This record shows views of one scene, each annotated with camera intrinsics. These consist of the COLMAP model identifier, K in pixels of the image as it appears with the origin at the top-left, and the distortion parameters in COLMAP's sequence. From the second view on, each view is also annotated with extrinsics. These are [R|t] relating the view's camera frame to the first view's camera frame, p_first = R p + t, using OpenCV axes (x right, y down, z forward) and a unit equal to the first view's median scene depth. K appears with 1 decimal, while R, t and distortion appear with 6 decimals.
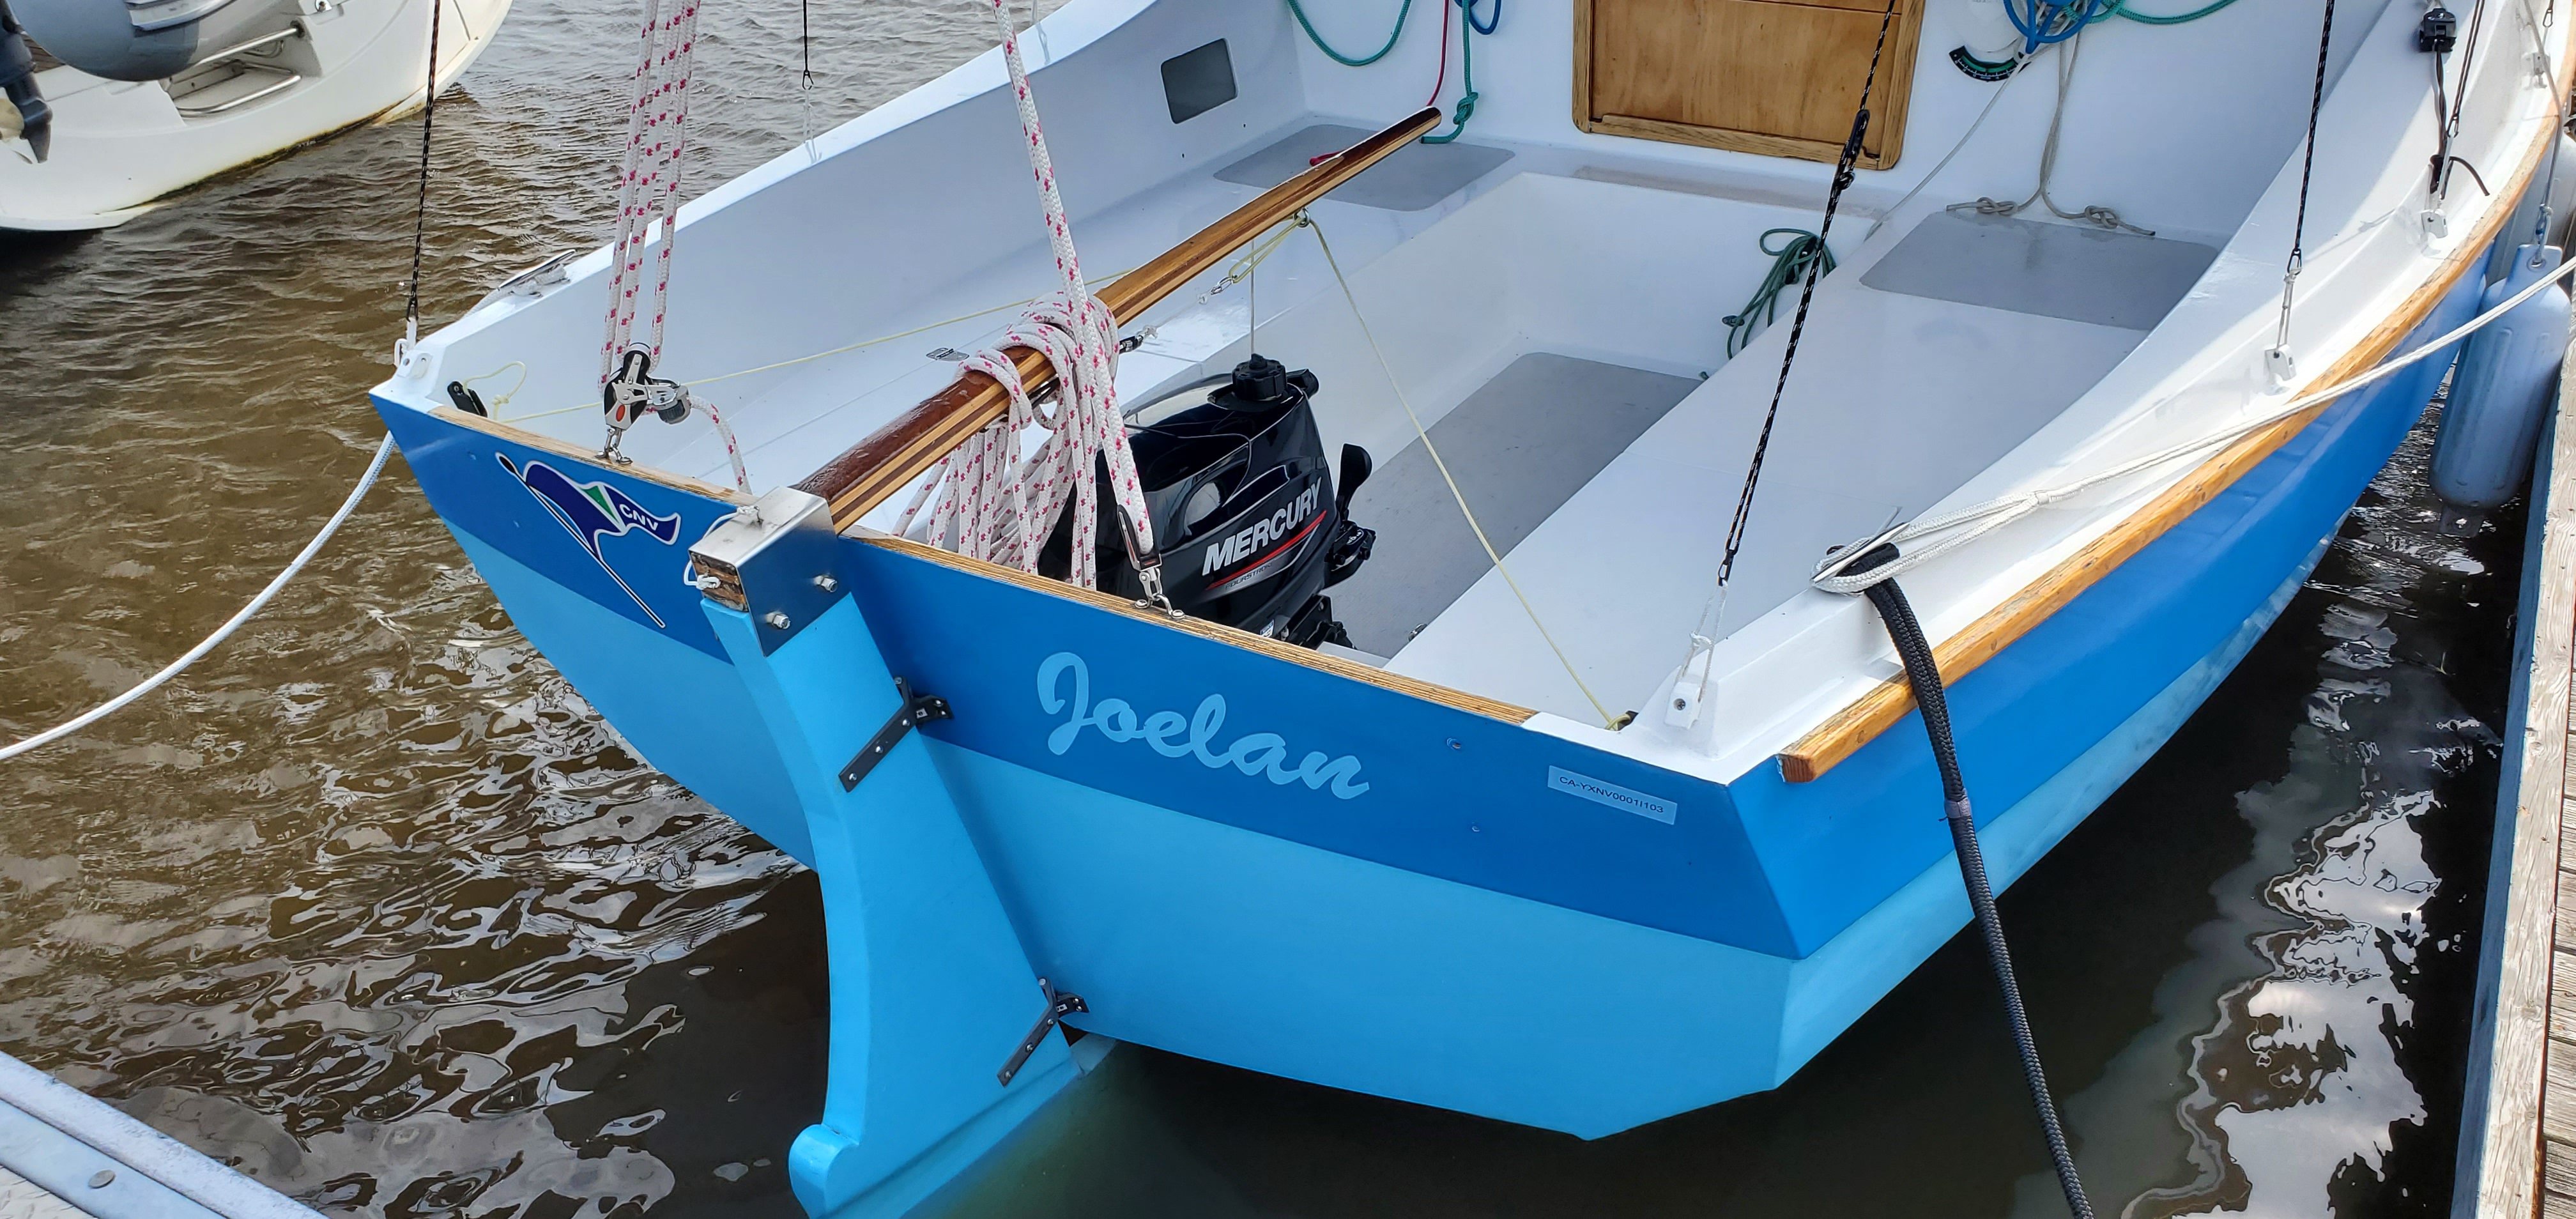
lens RADIAL K [[1941.4, 0, 1288.0], [0, 1941.4, 609.5], [0, 0, 1]] dist [0.027858, -0.001781]
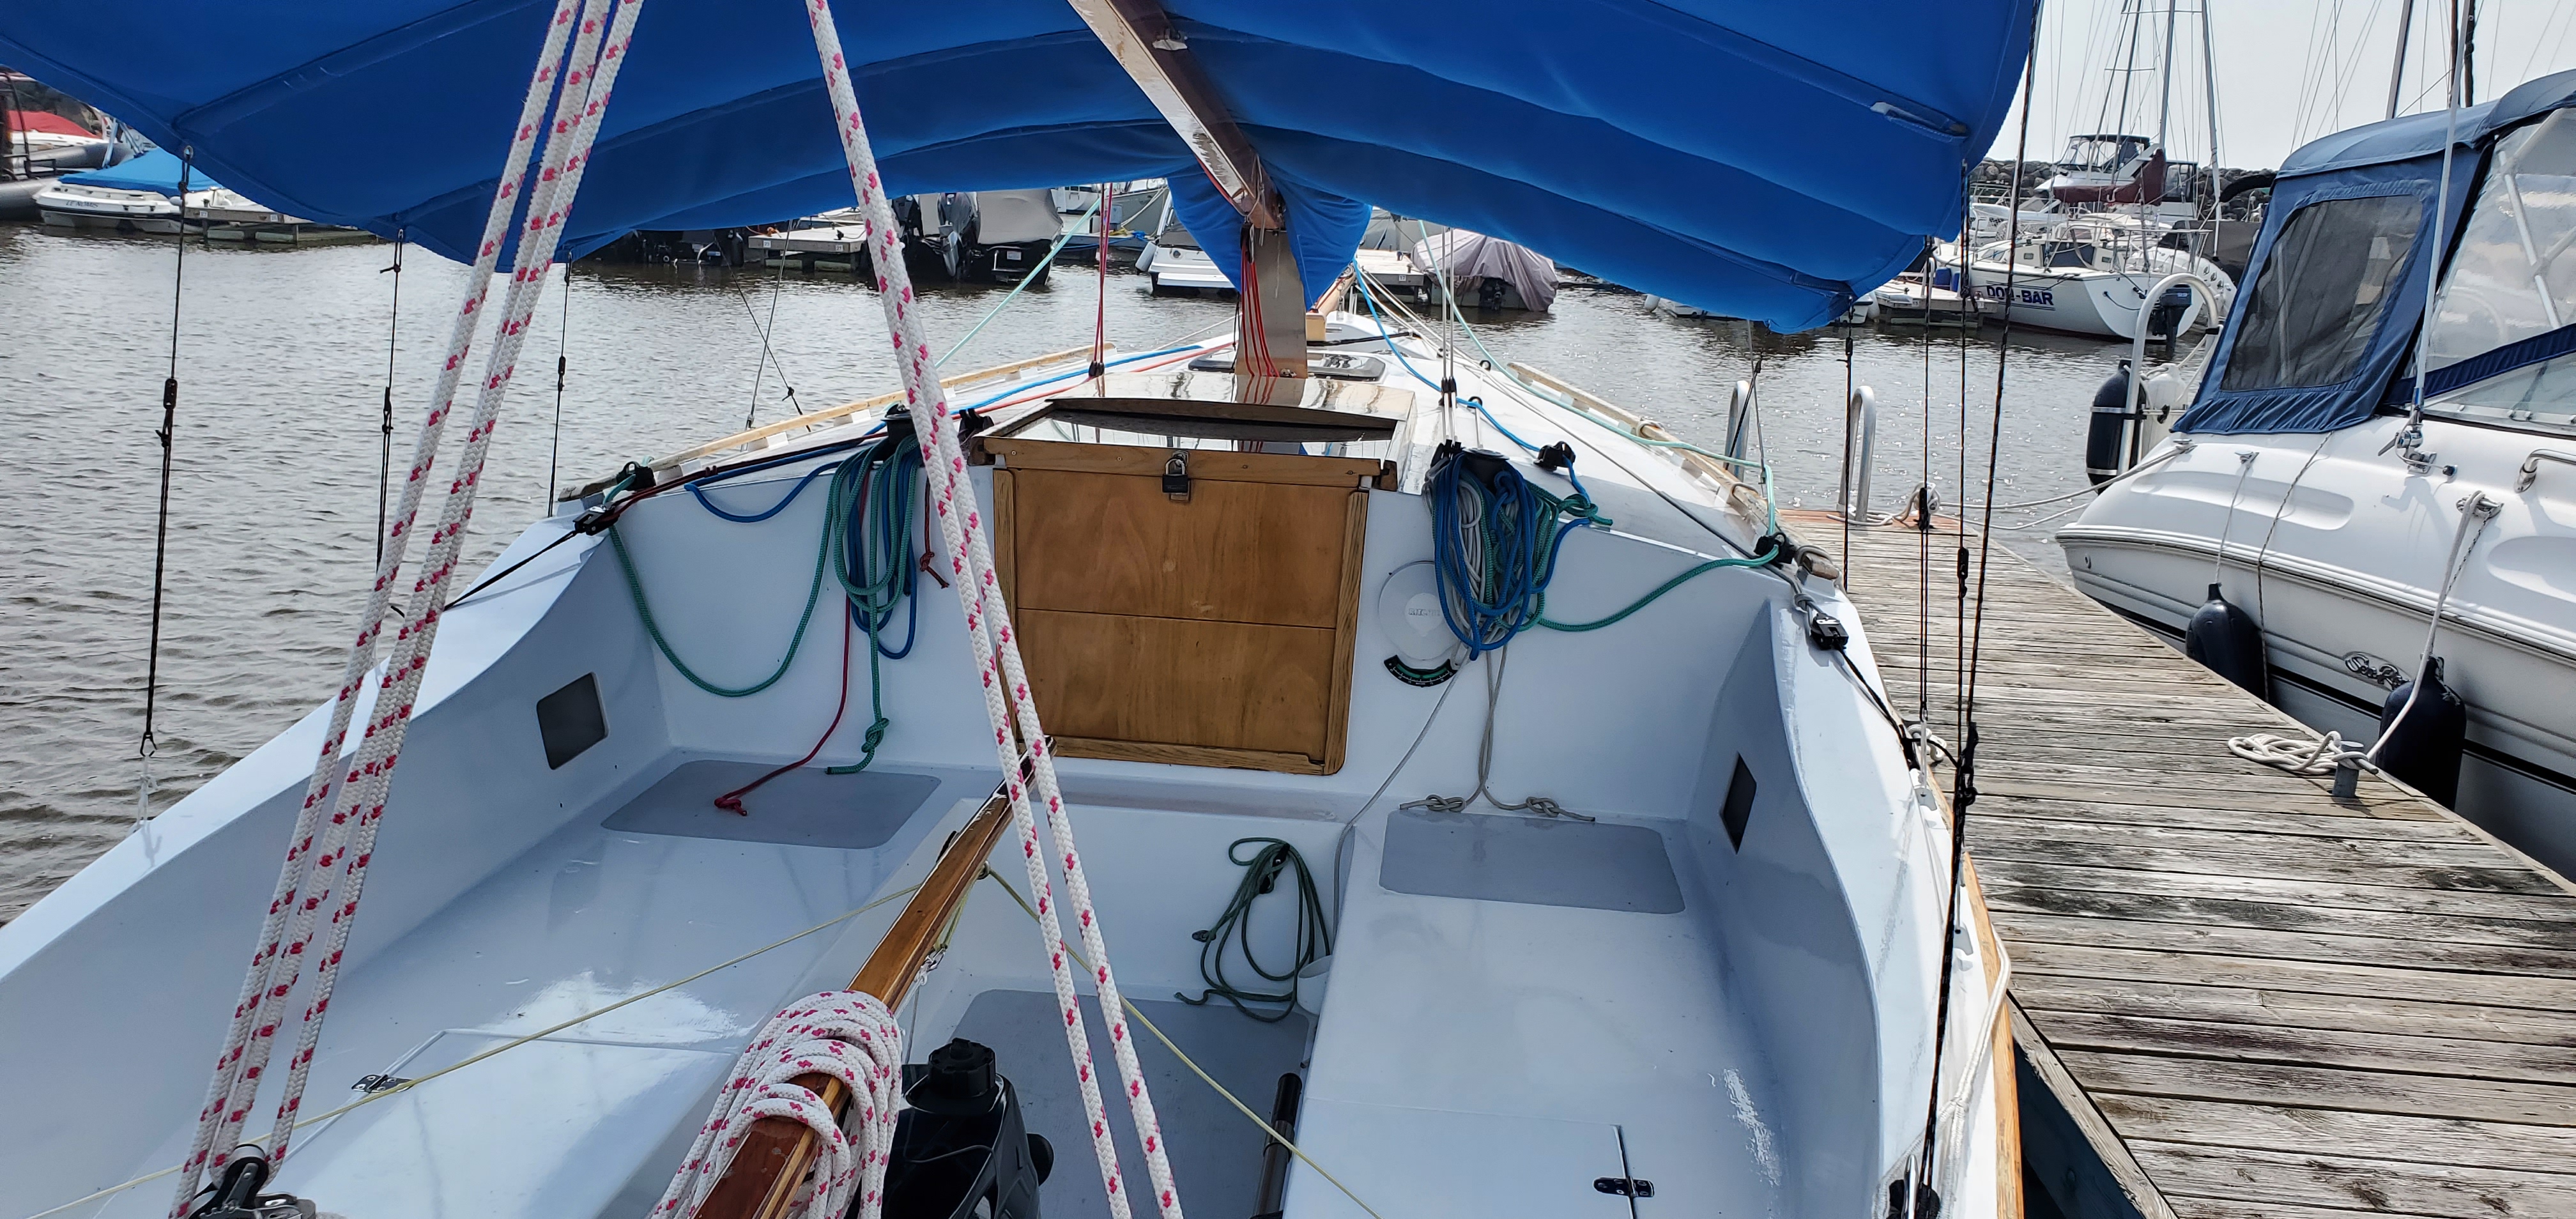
lens RADIAL K [[1941.4, 0, 1288.0], [0, 1941.4, 609.5], [0, 0, 1]] dist [0.027858, -0.001781]
pose [[0.897966, -0.021736, 0.439529, -0.161322], [0.154426, 0.950828, -0.268474, -0.040642], [-0.412081, 0.308955, 0.857168, 0.120813]]
